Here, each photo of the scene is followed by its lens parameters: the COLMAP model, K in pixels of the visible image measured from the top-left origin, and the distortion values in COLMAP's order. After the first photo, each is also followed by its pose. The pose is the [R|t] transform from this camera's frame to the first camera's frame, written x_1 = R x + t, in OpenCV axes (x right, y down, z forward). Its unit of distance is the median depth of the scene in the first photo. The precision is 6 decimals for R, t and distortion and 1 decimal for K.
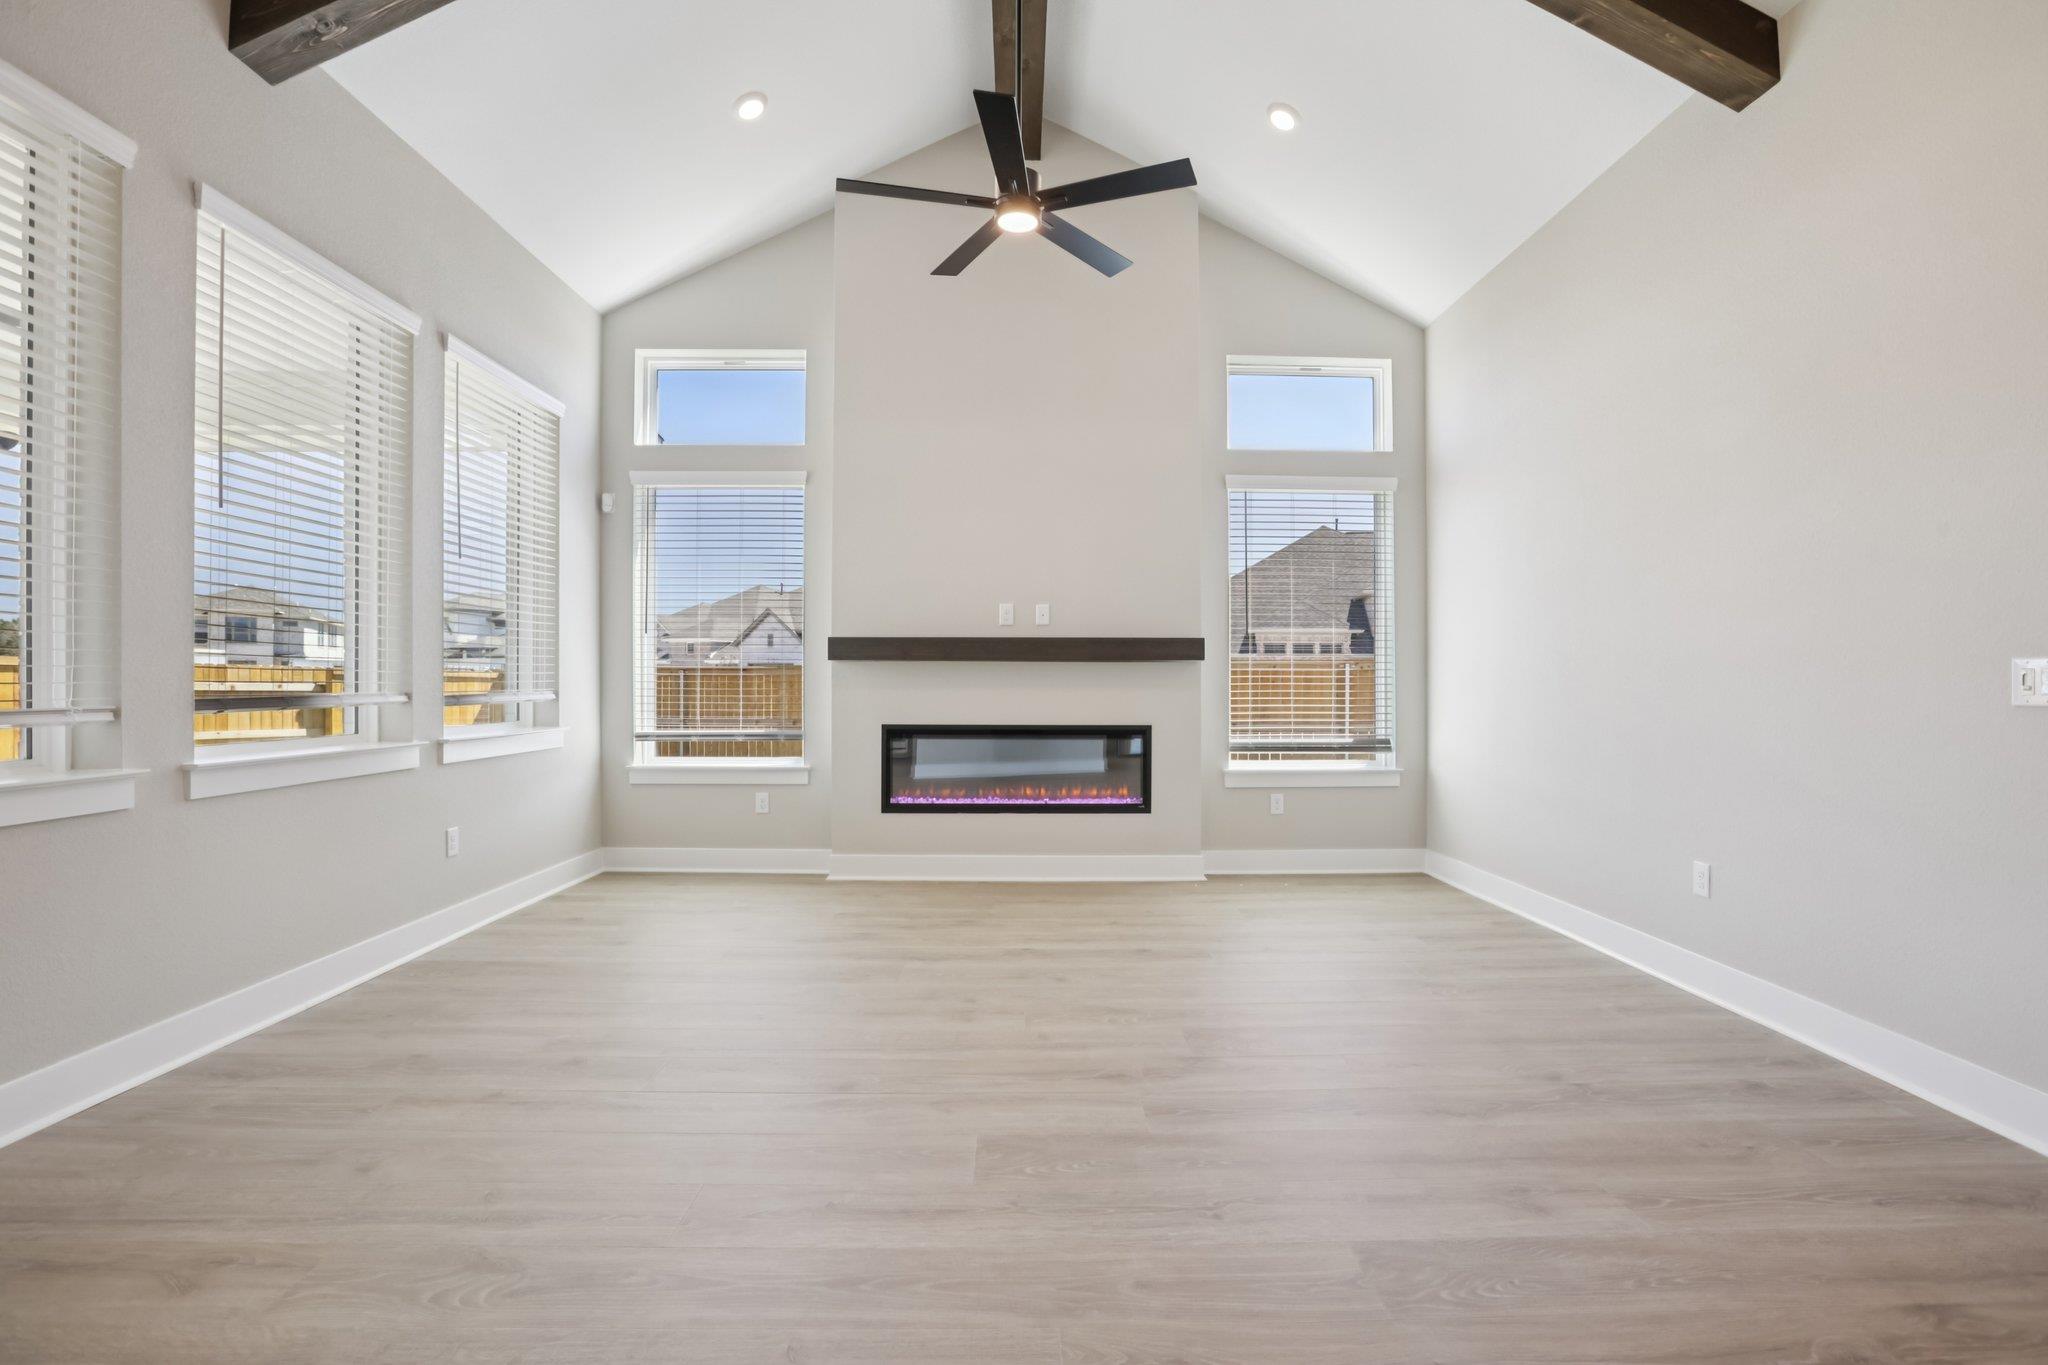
lens RADIAL K [[932.0, 0, 1033.6], [0, 932.0, 683.0], [0, 0, 1]] dist [-0.057221, 0.022040]
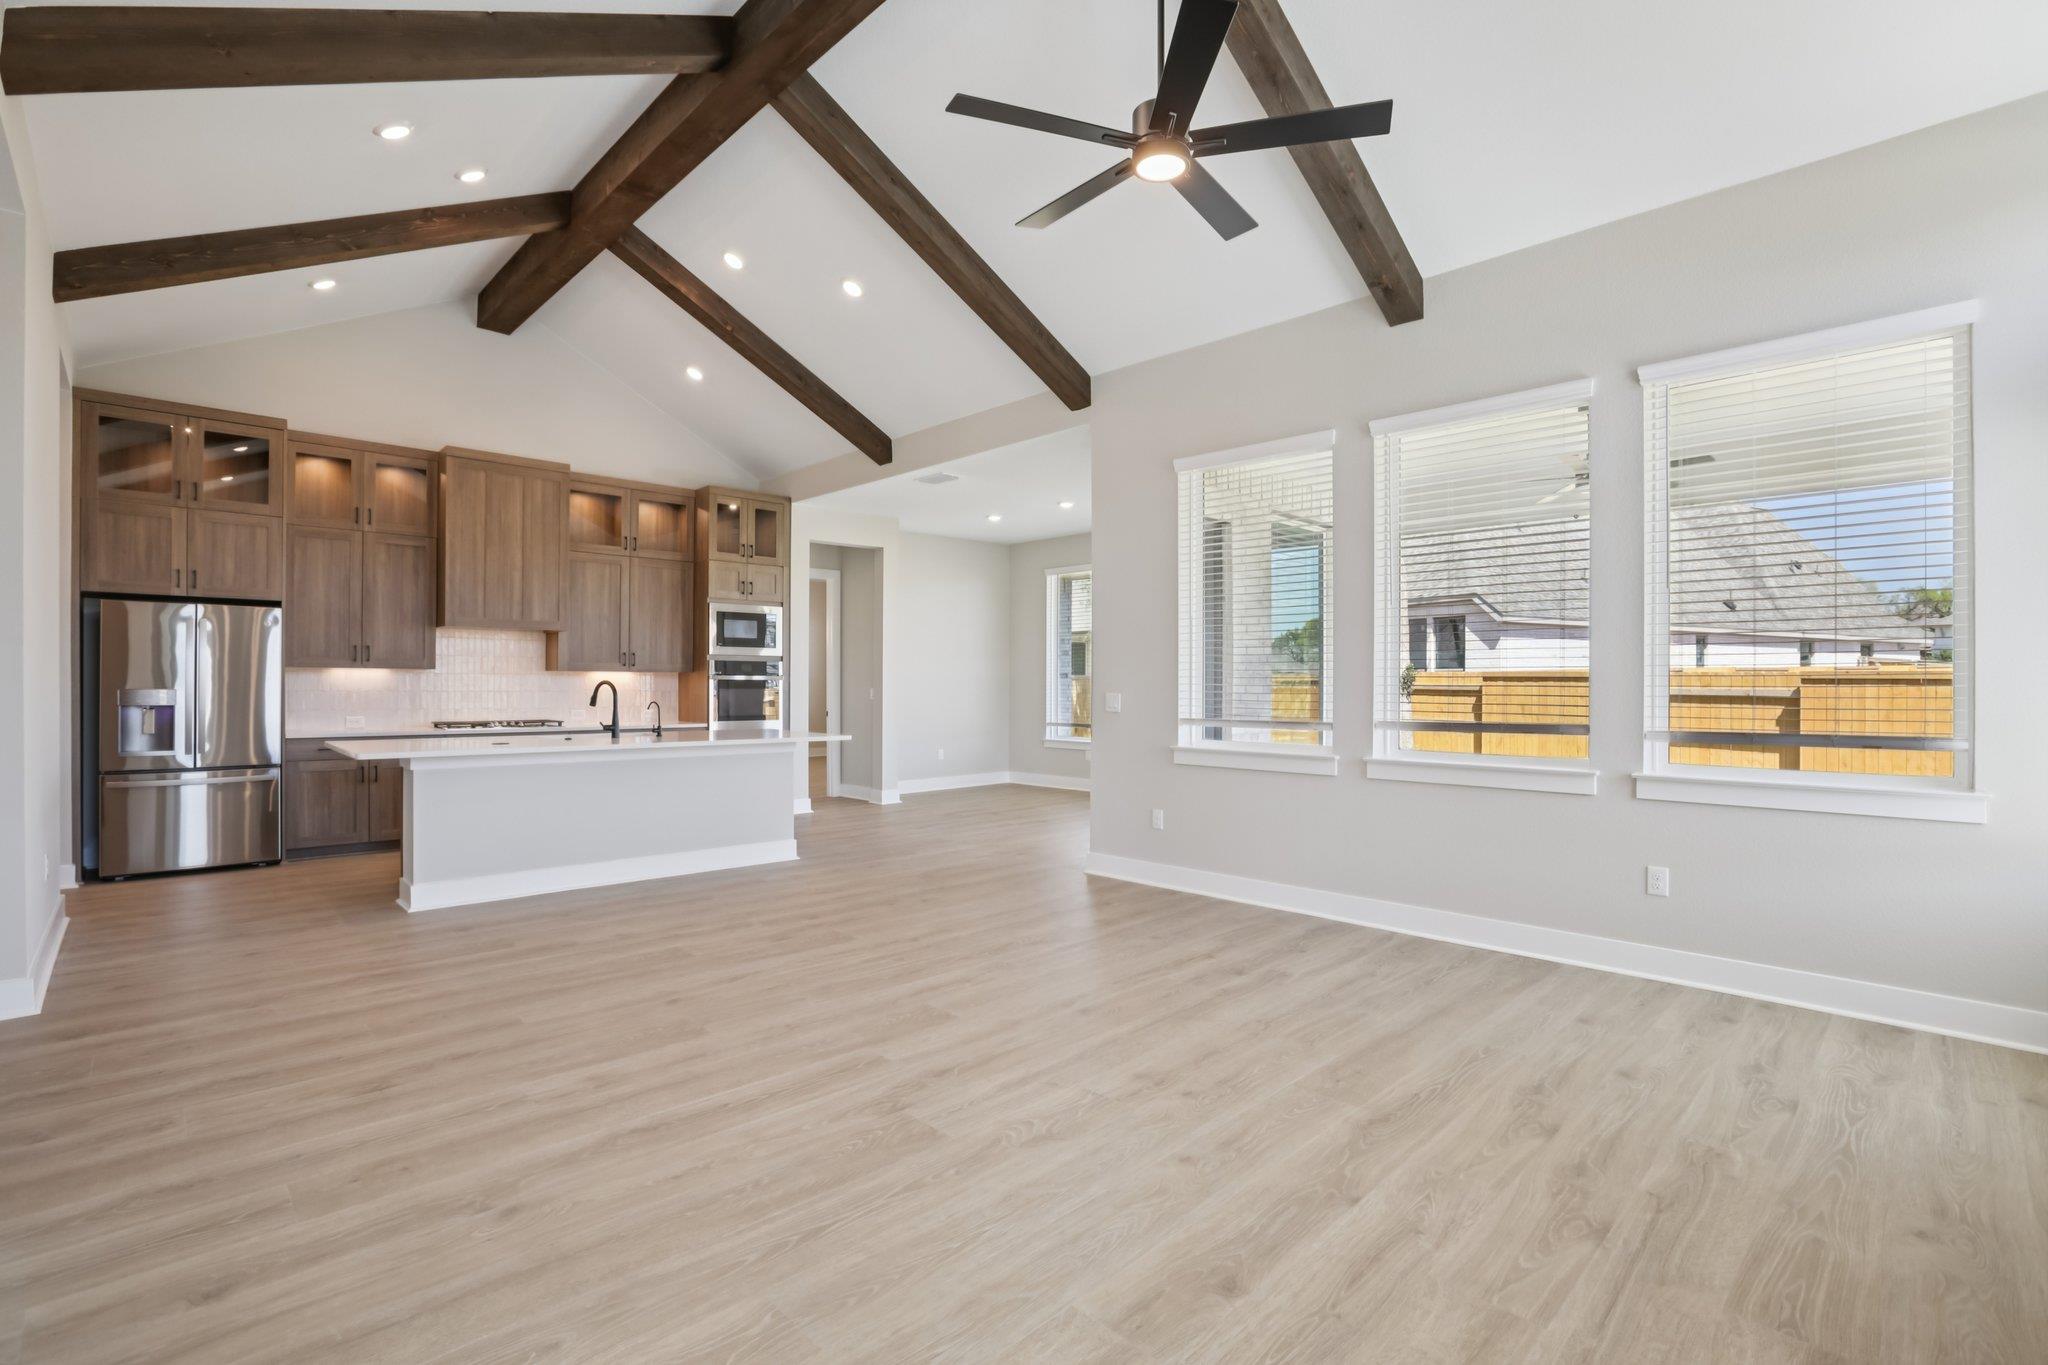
lens RADIAL K [[937.4, 0, 1036.4], [0, 937.4, 680.0], [0, 0, 1]] dist [-0.049900, 0.017178]
pose [[-0.723633, -0.008699, -0.690131, 0.390145], [-0.006093, 0.999962, -0.006215, -0.023229], [0.690158, -0.000293, -0.723658, 0.937758]]
